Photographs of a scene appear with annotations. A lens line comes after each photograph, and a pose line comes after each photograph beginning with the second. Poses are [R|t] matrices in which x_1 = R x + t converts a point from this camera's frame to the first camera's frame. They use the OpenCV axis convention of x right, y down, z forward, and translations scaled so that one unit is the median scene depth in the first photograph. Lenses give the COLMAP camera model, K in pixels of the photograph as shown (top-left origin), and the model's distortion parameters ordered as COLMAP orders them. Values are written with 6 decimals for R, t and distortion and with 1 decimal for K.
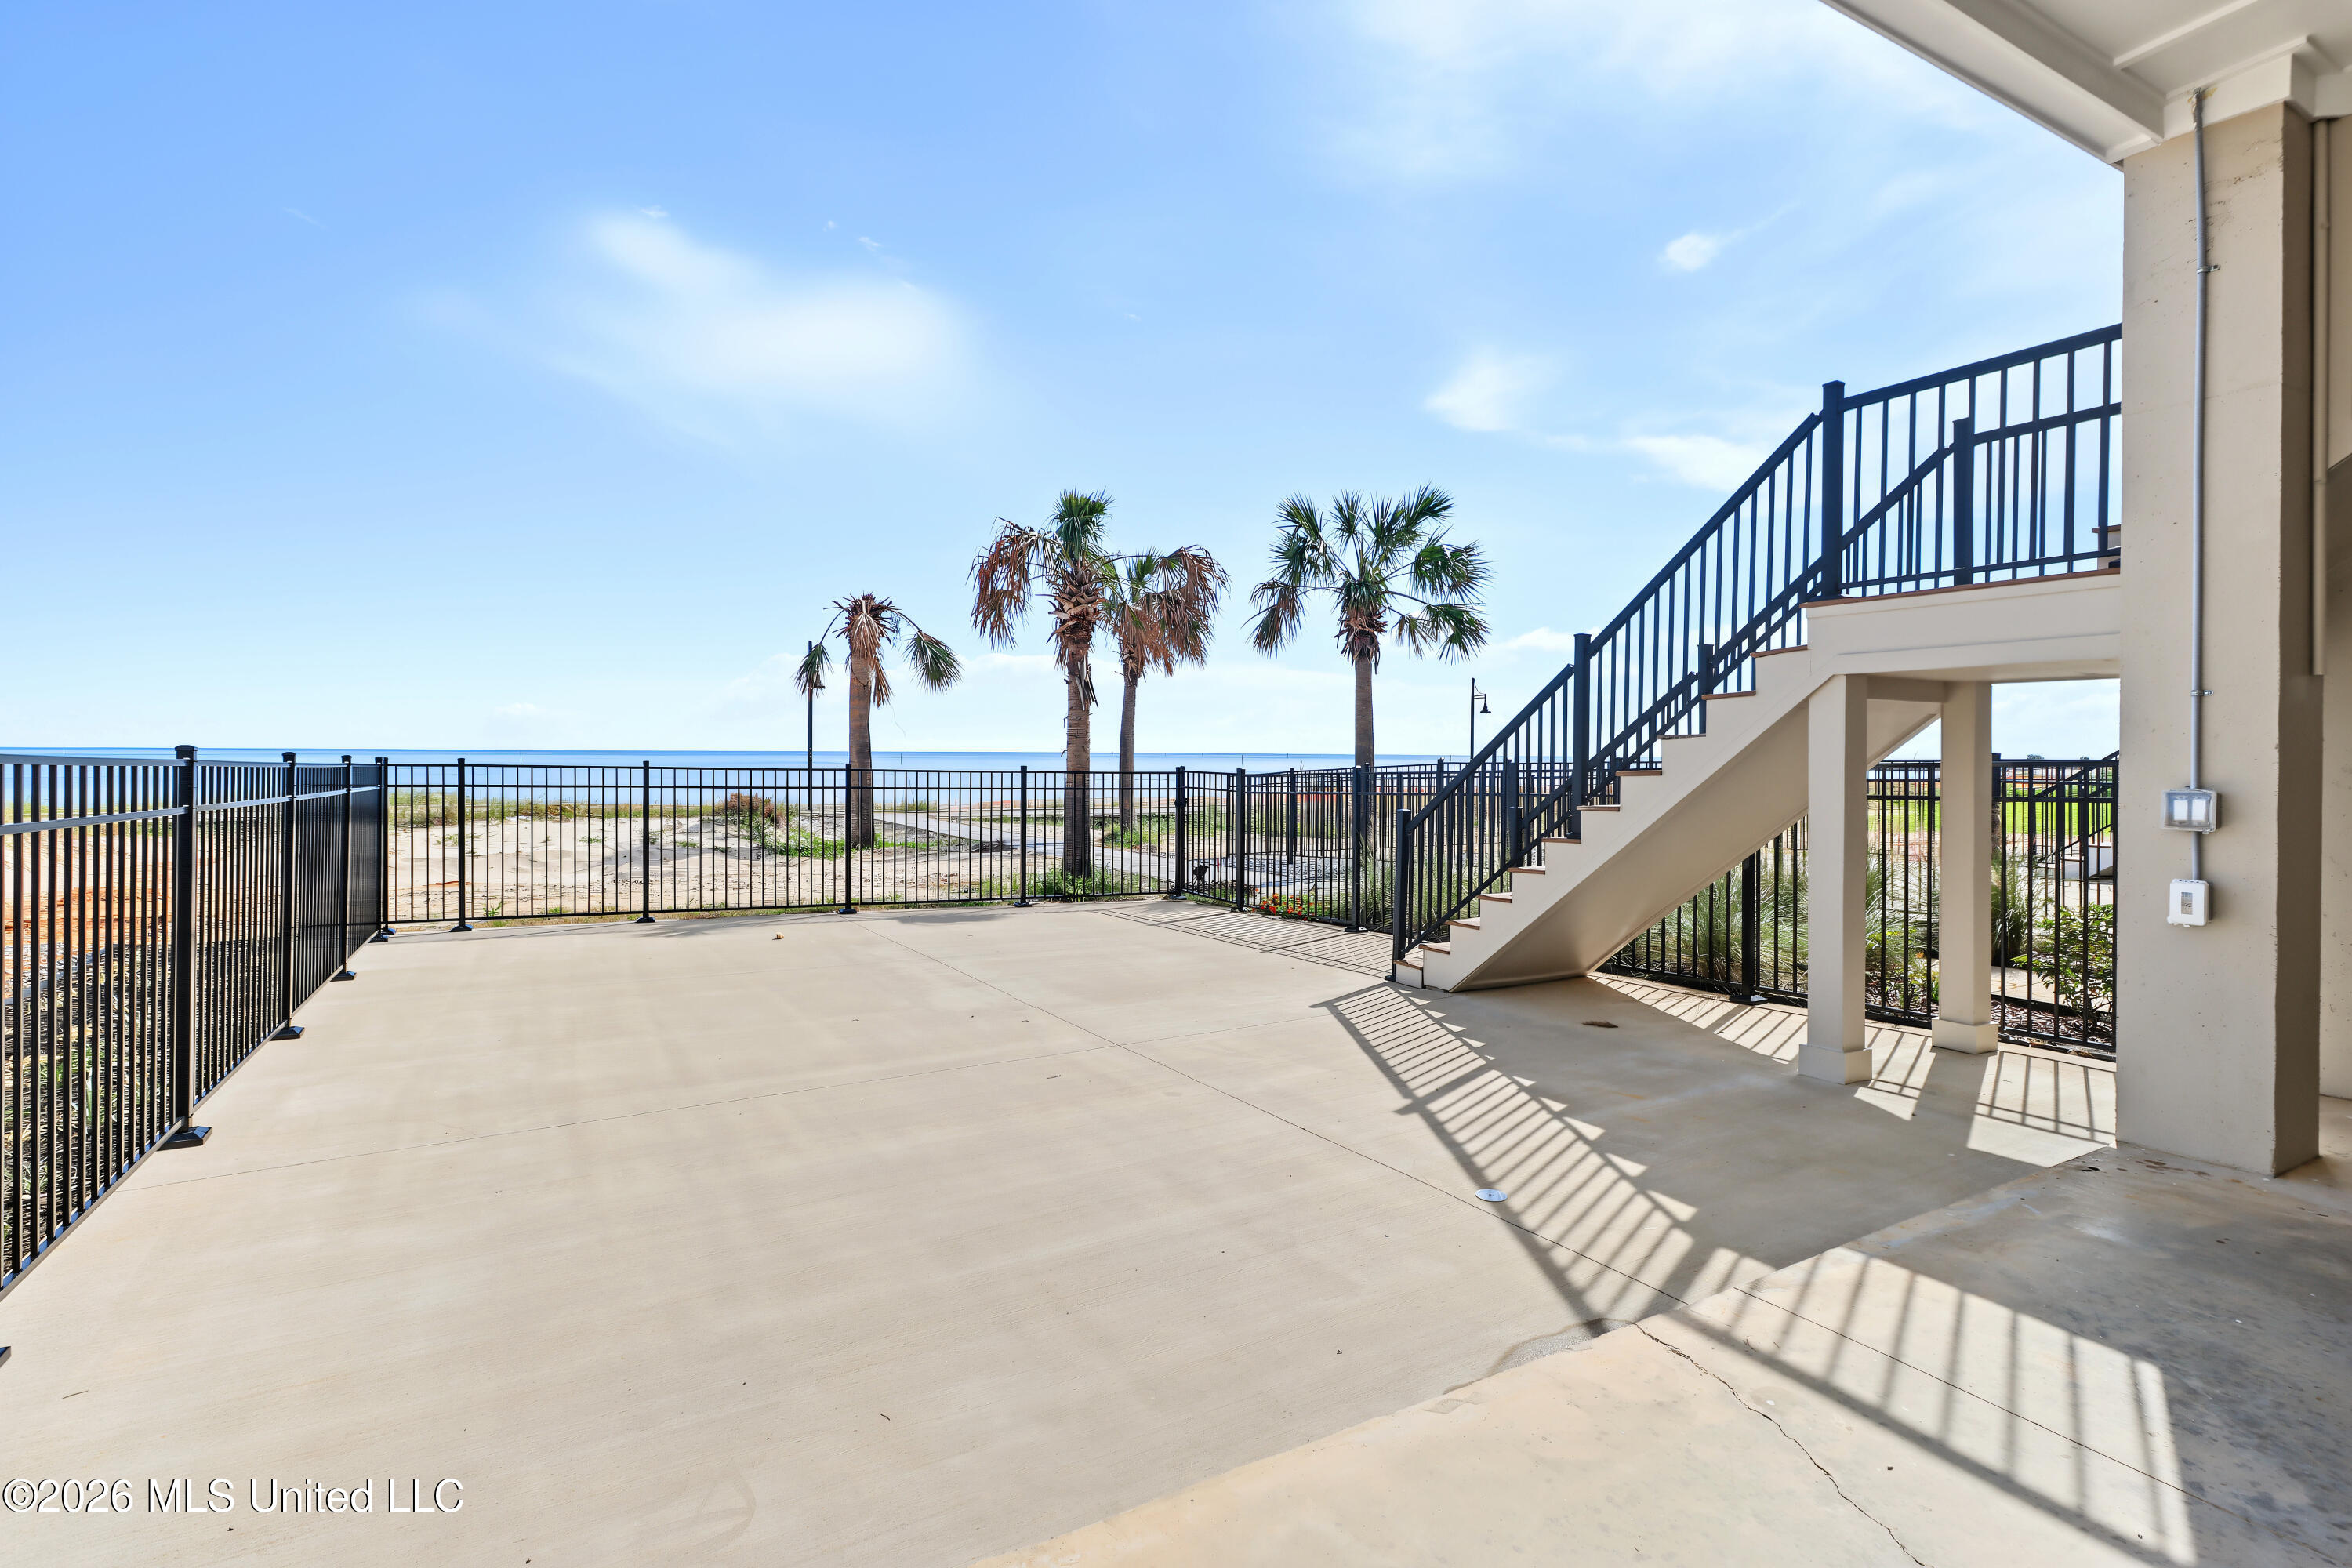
lens RADIAL K [[1094.5, 0, 1160.6], [0, 1094.5, 744.2], [0, 0, 1]] dist [0.000125, 0.000268]
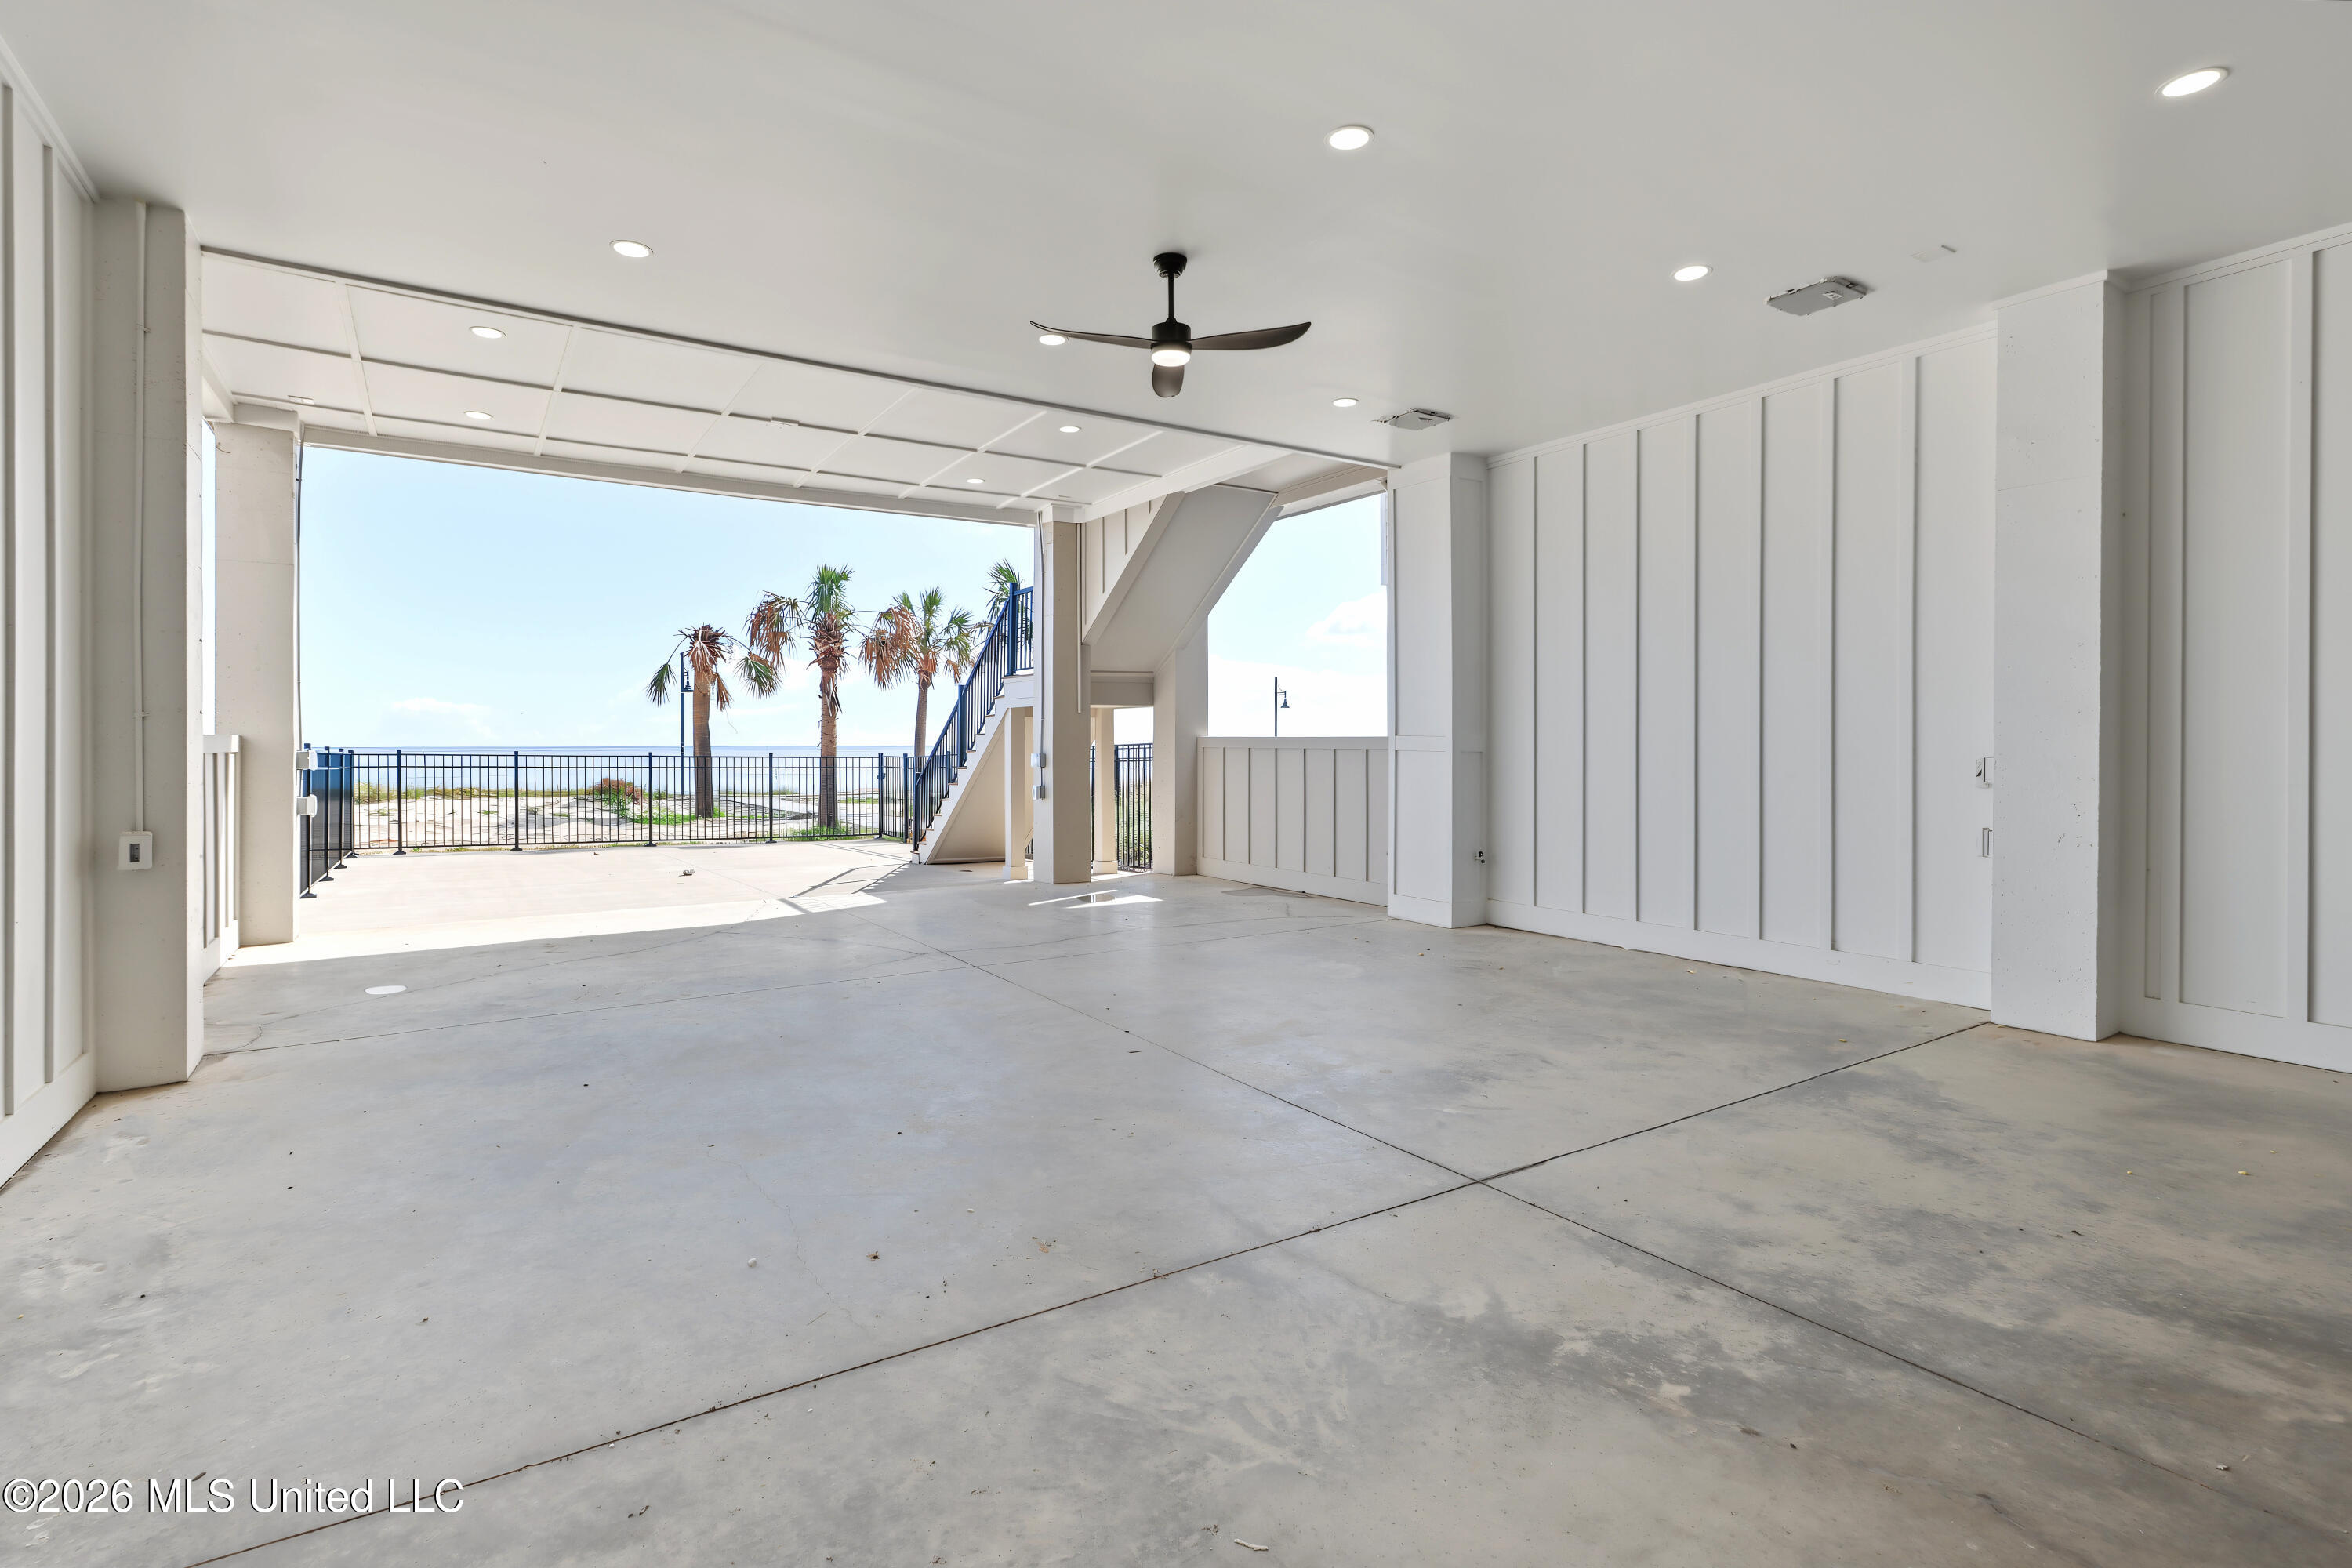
lens RADIAL K [[1094.5, 0, 1160.6], [0, 1094.5, 744.2], [0, 0, 1]] dist [0.000125, 0.000268]
pose [[0.998170, -0.008702, 0.059838, 0.221035], [0.008195, 0.999928, 0.008710, -0.001841], [-0.059910, -0.008203, 0.998170, -0.384795]]
